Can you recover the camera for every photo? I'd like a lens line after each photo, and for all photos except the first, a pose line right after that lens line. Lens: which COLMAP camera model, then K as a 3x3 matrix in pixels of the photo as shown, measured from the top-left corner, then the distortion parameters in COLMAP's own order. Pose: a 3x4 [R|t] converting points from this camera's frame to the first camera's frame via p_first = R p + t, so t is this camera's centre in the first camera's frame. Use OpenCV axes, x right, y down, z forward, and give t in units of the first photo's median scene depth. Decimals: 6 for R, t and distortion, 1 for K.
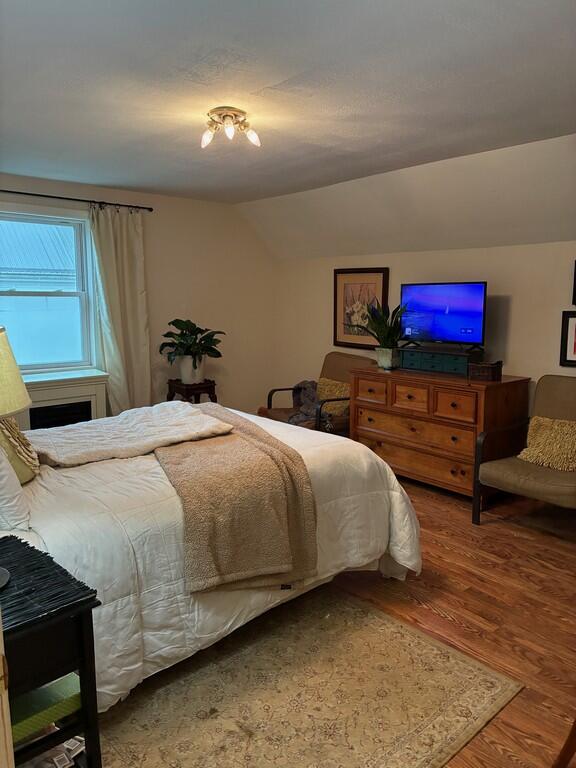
lens RADIAL K [[581.5, 0, 288.0], [0, 581.5, 384.0], [0, 0, 1]] dist [0.033945, -0.042482]
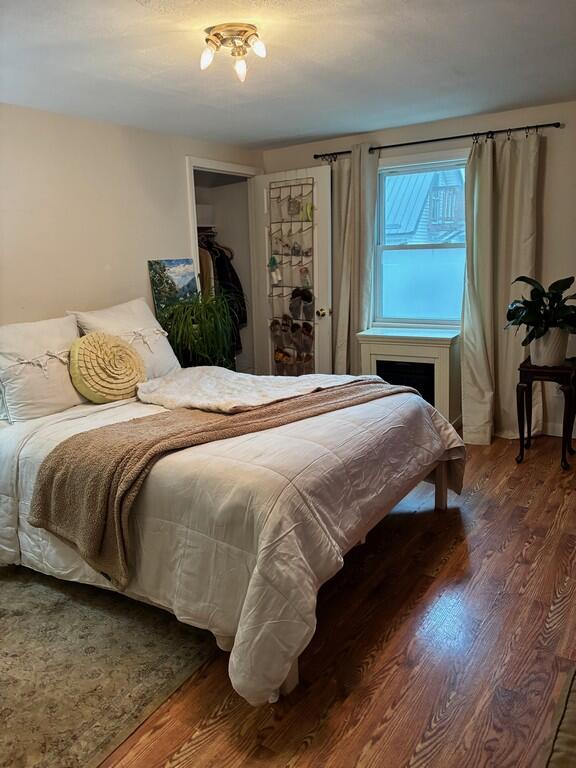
lens RADIAL K [[581.5, 0, 288.0], [0, 581.5, 384.0], [0, 0, 1]] dist [0.033945, -0.042482]
pose [[0.286782, 0.198750, -0.937152, 0.756133], [-0.104001, 0.978920, 0.175782, -0.127519], [0.952334, 0.047054, 0.301407, 0.822340]]
